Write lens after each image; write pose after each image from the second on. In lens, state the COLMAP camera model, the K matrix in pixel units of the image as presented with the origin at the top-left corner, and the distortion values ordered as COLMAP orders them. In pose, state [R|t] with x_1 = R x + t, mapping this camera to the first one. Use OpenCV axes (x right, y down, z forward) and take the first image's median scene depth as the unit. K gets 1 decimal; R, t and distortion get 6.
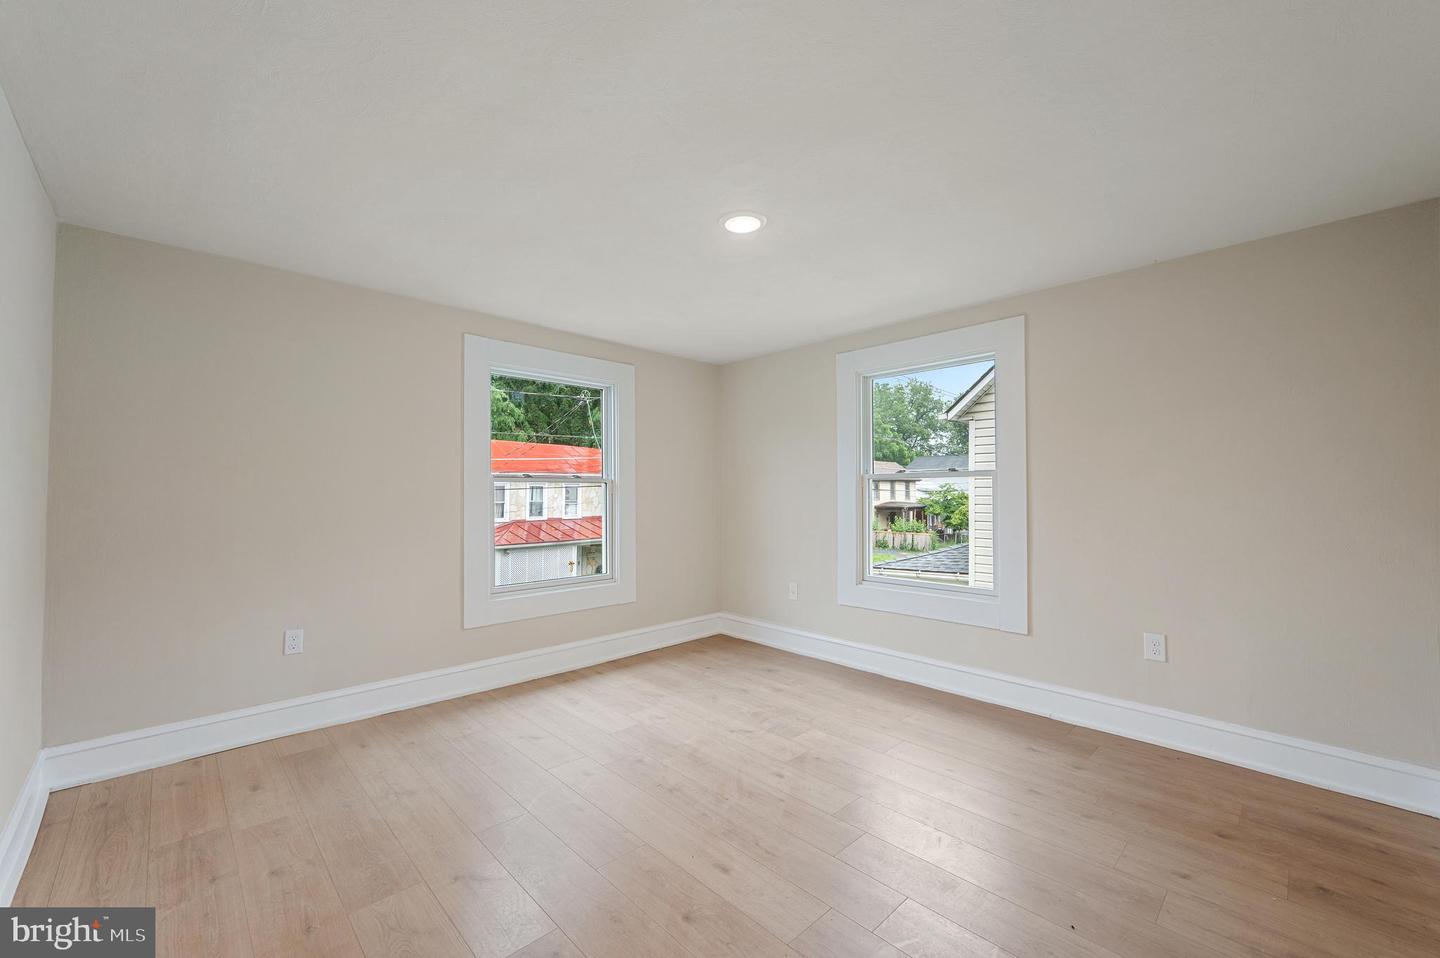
lens RADIAL K [[567.8, 0, 715.2], [0, 567.8, 489.6], [0, 0, 1]] dist [-0.014474, -0.000154]
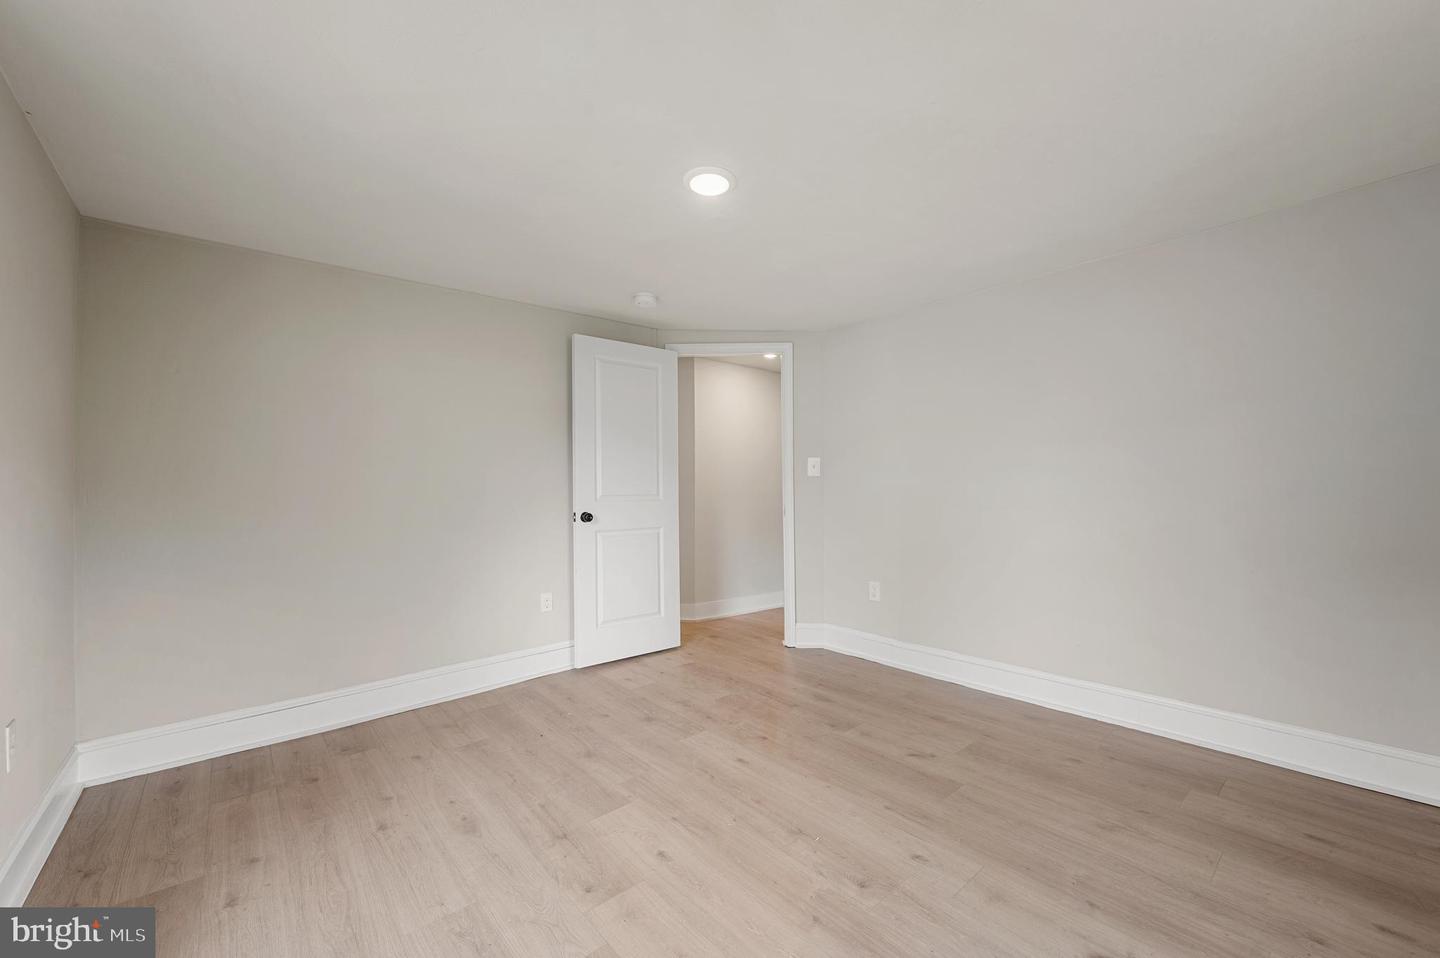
lens RADIAL K [[567.8, 0, 715.2], [0, 567.8, 489.6], [0, 0, 1]] dist [-0.014474, -0.000154]
pose [[-0.997976, 0.013032, 0.062245, -0.012017], [0.012717, 0.999904, -0.005459, 0.023449], [-0.062310, -0.004656, -0.998046, 1.897436]]
